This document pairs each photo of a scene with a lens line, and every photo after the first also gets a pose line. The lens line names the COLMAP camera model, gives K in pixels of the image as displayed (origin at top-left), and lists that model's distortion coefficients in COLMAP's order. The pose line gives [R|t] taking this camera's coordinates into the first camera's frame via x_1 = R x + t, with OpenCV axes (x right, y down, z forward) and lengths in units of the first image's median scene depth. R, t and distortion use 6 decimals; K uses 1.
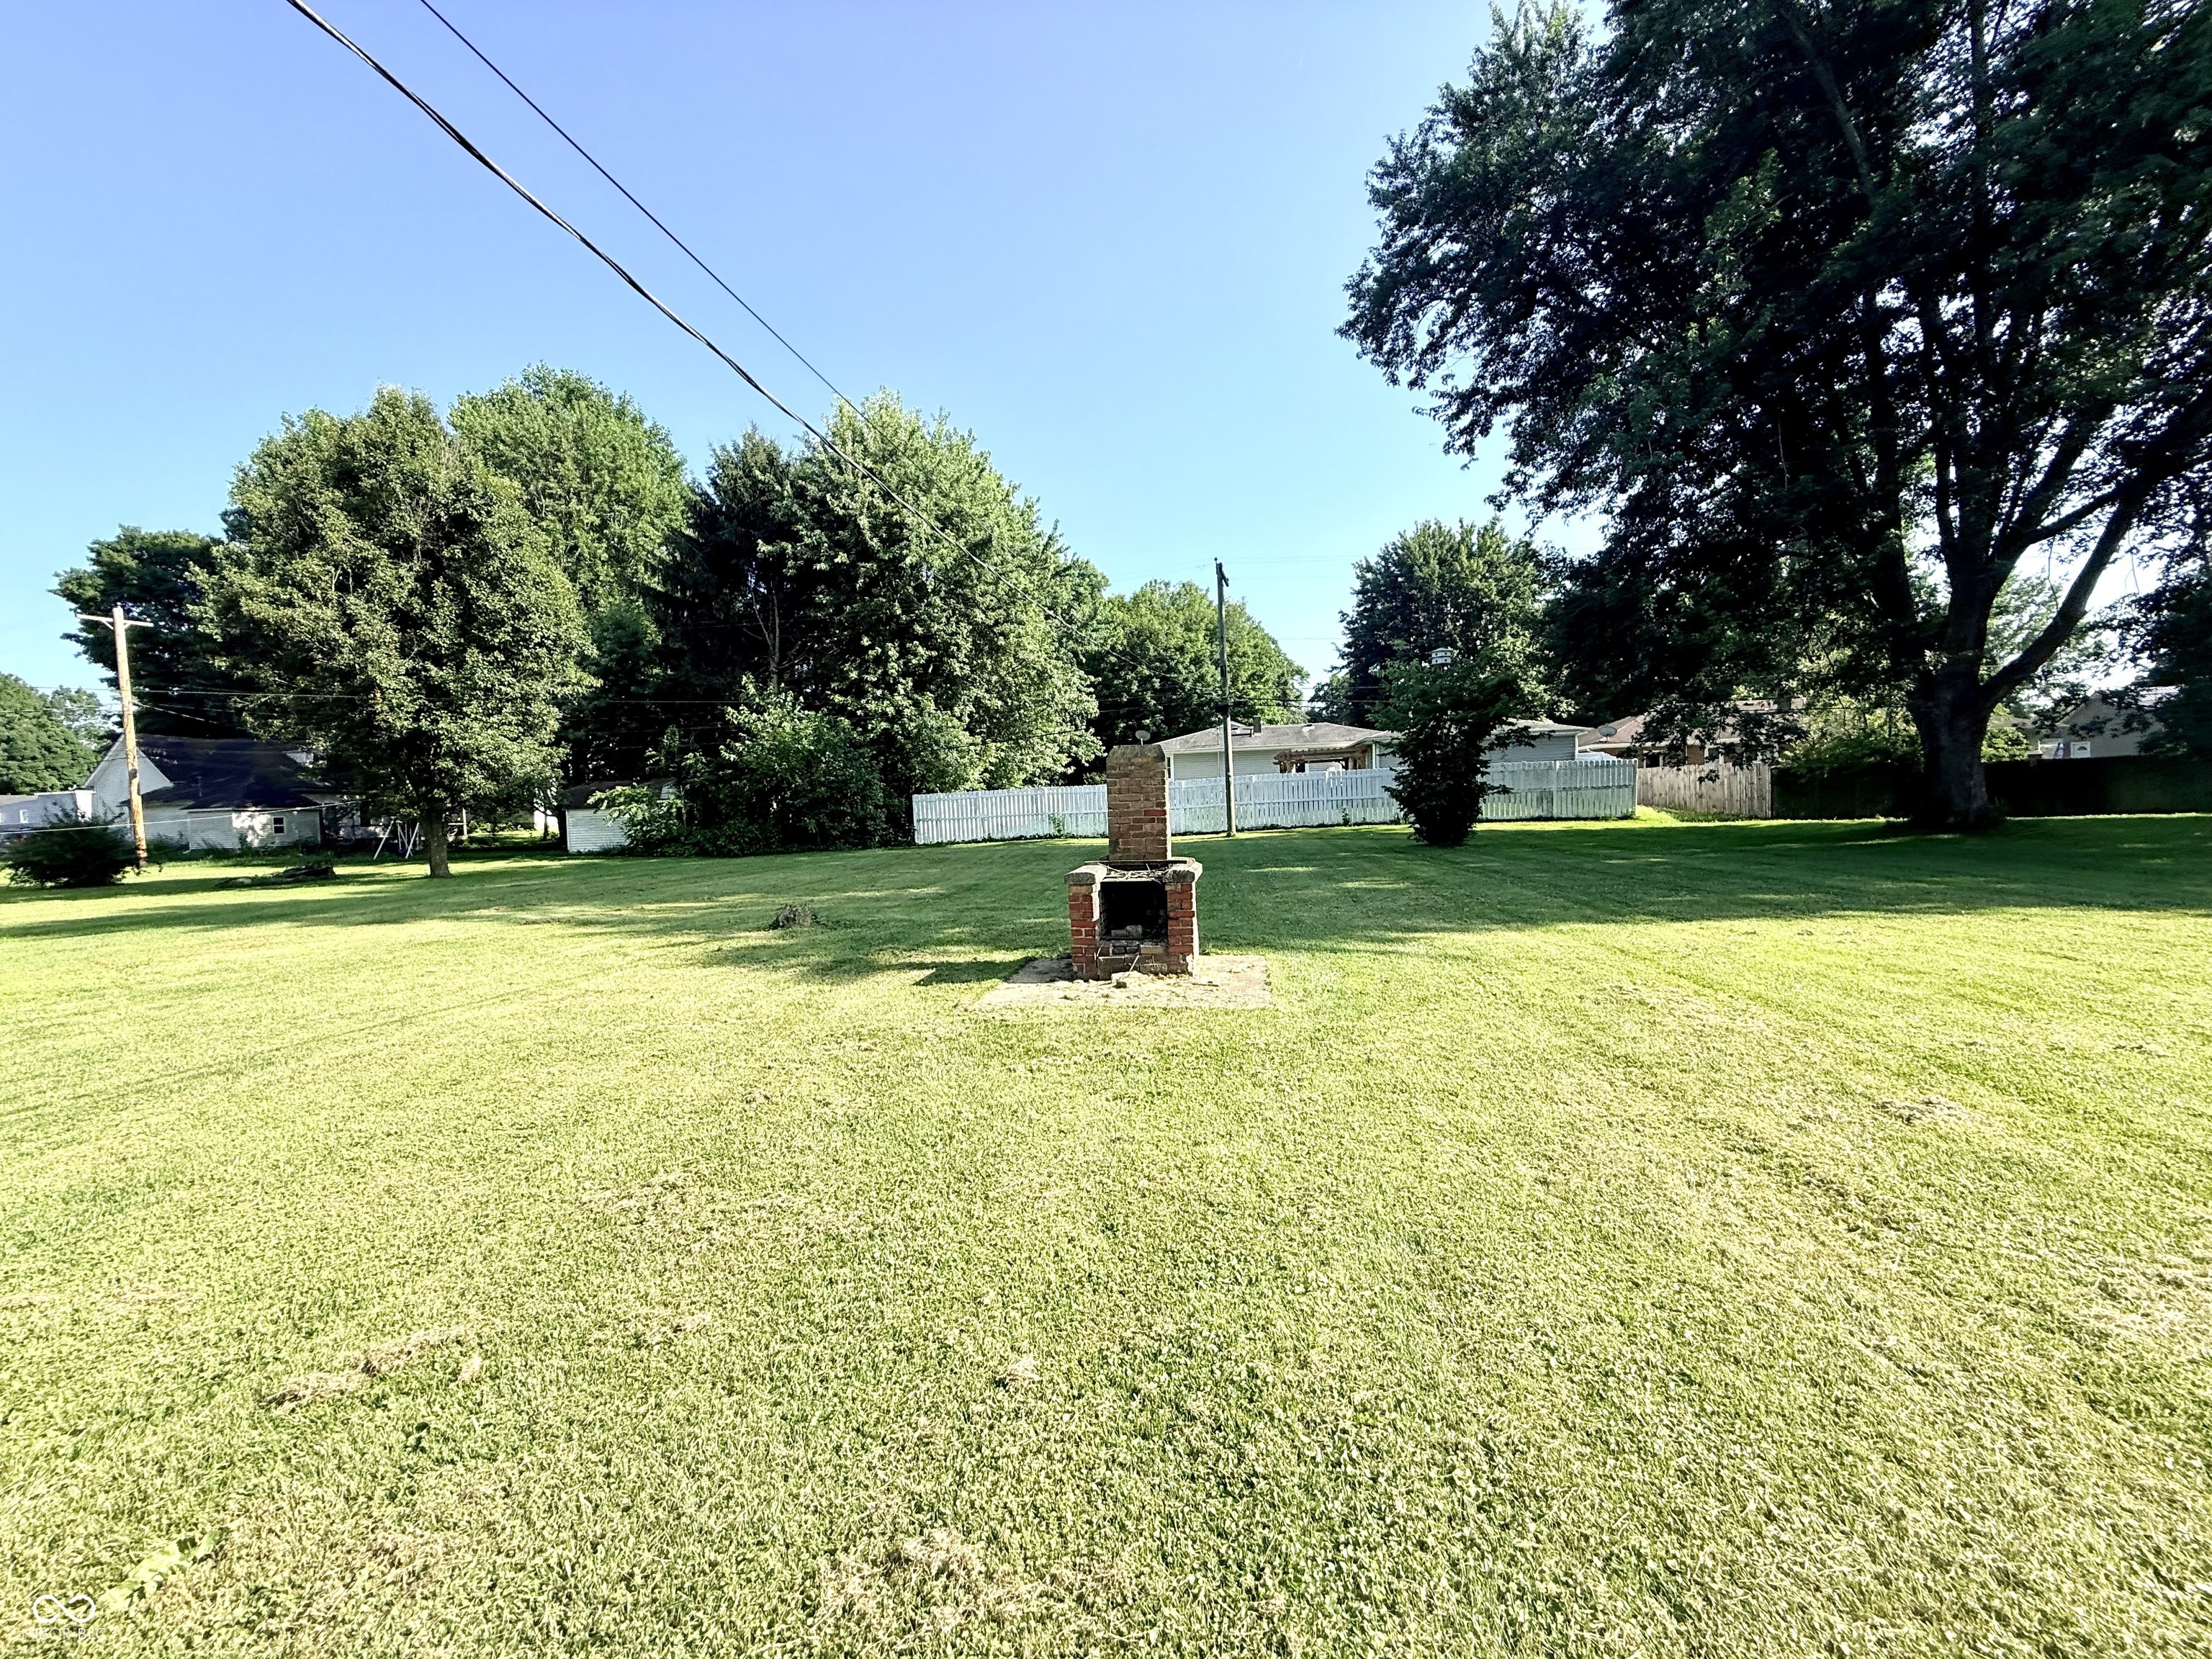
lens RADIAL K [[884.2, 0, 1105.9], [0, 884.2, 829.5], [0, 0, 1]] dist [0.002340, 0.000018]
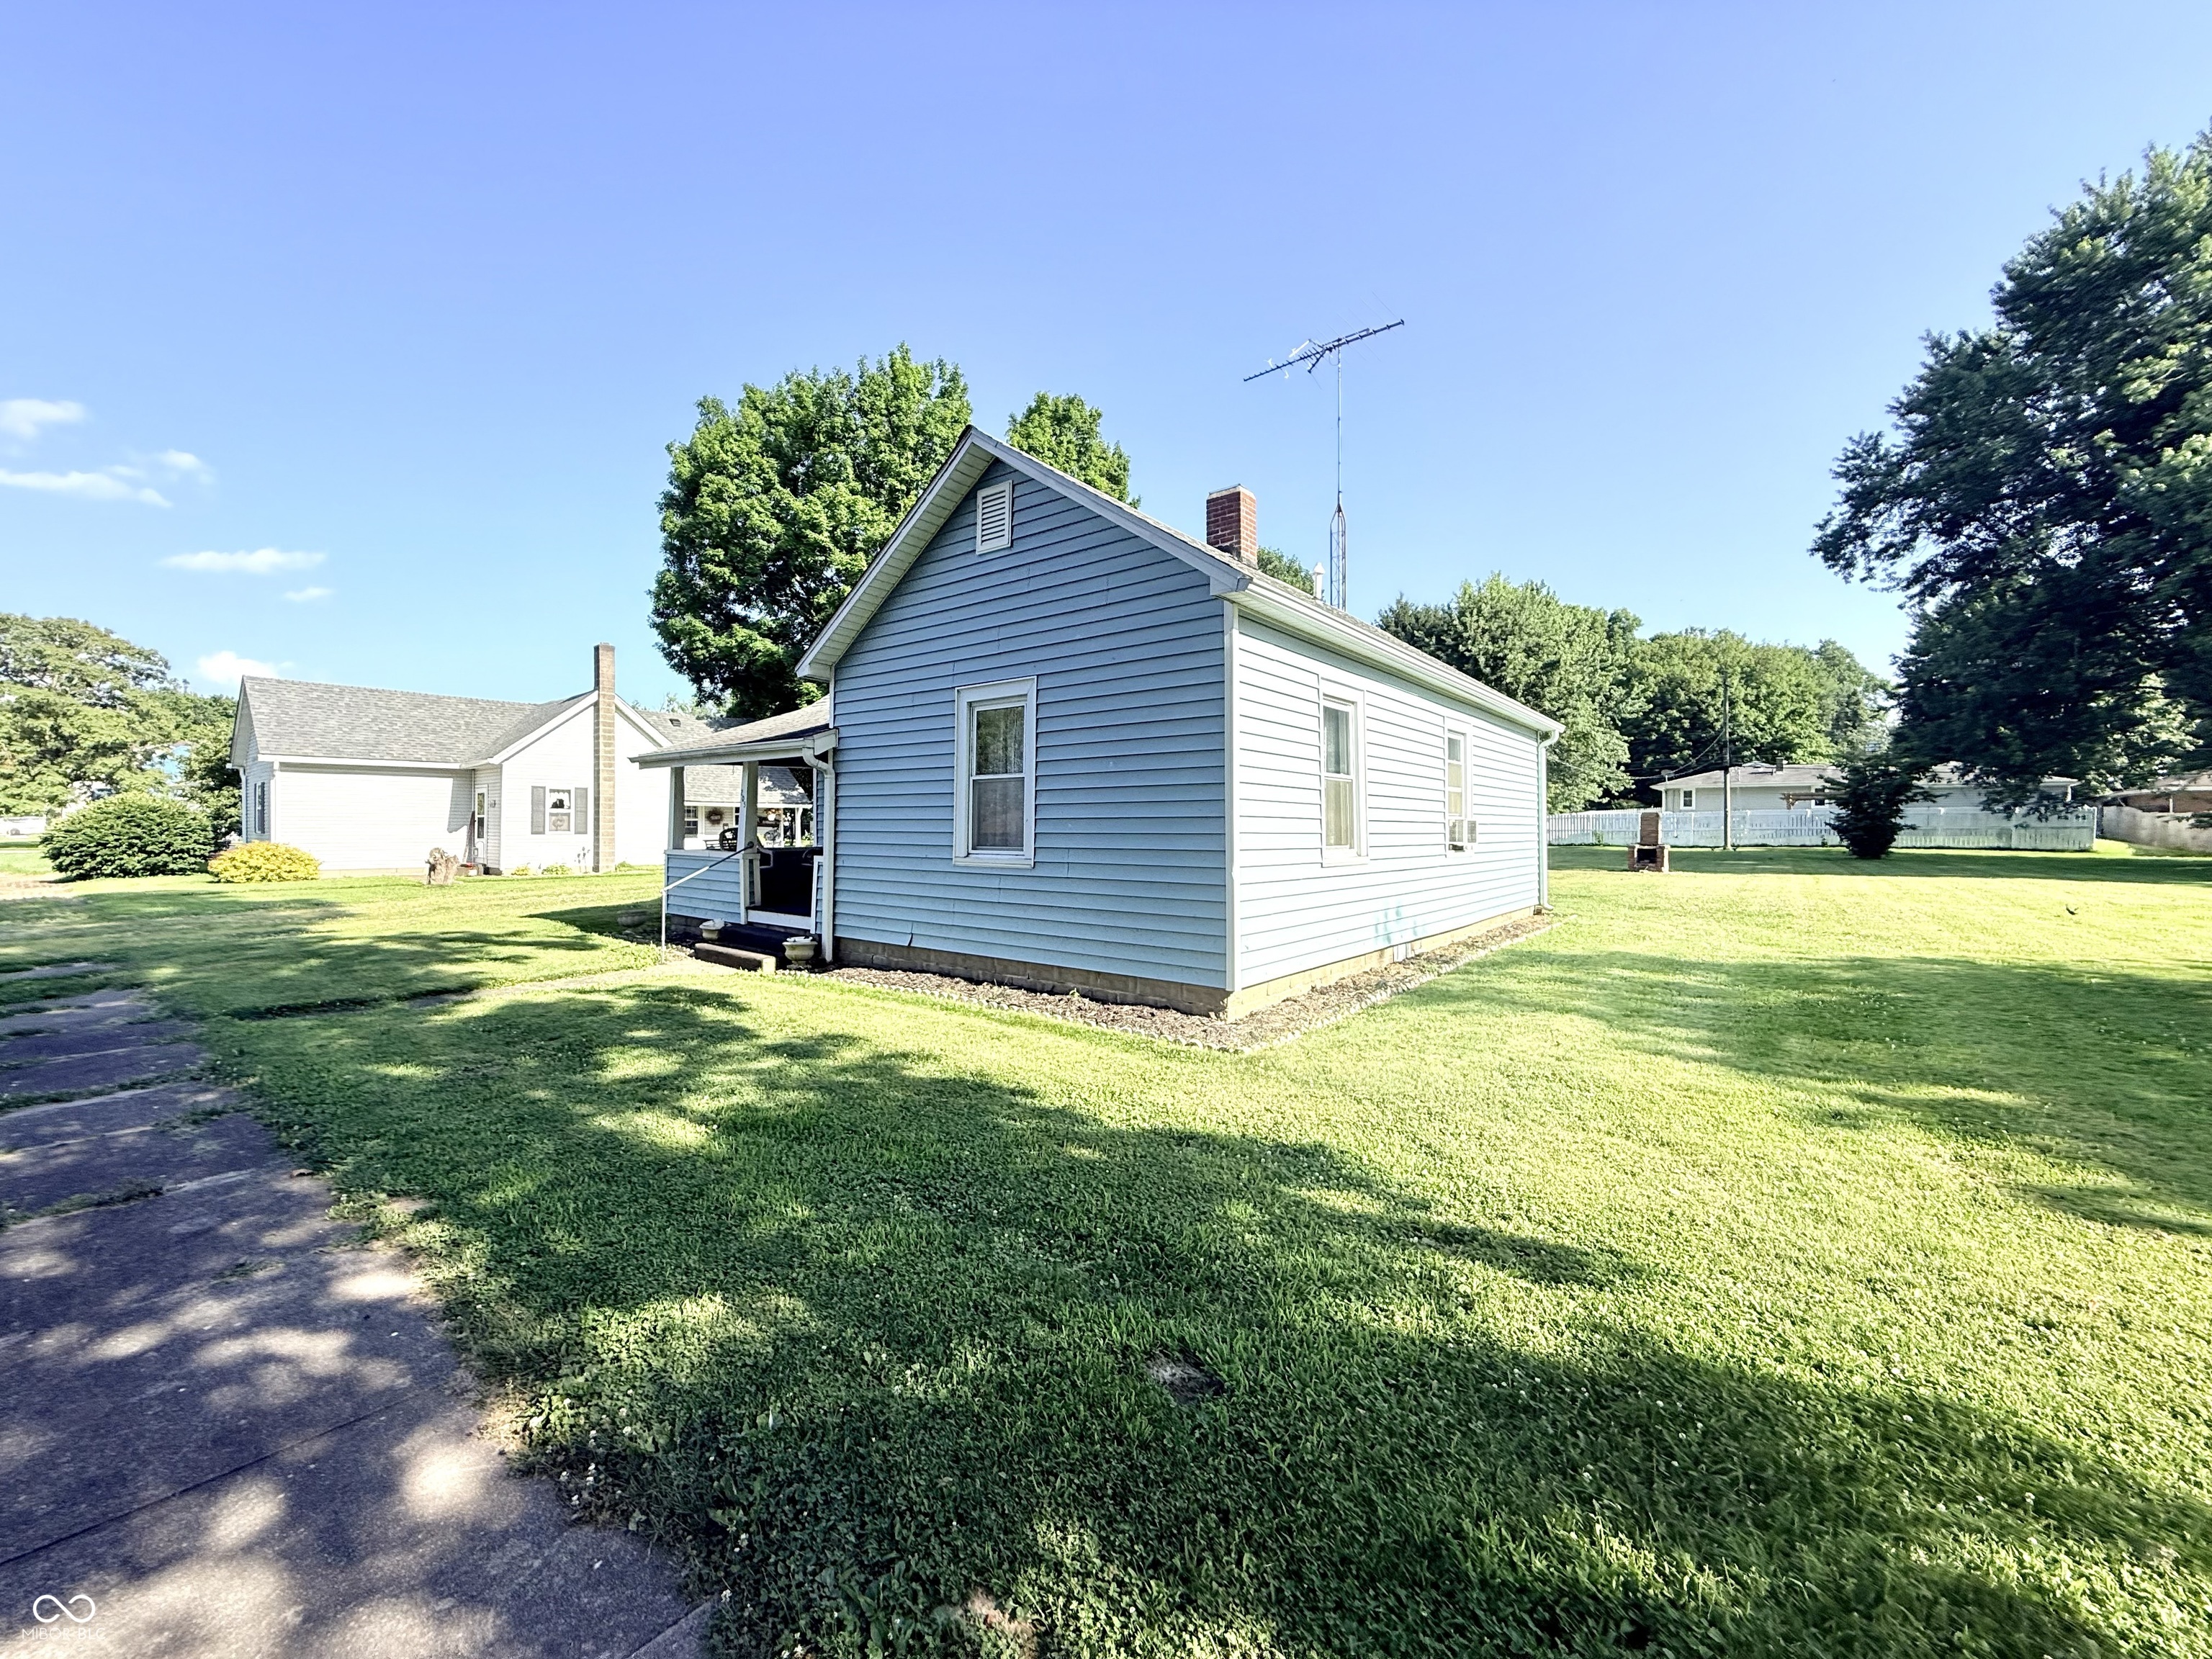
lens RADIAL K [[884.2, 0, 1103.8], [0, 884.2, 826.8], [0, 0, 1]] dist [0.002340, 0.000018]
pose [[0.861163, 0.039272, -0.506810, -0.010432], [-0.046556, 0.998914, -0.001701, 0.013152], [0.506193, 0.025060, 0.862056, -0.563432]]
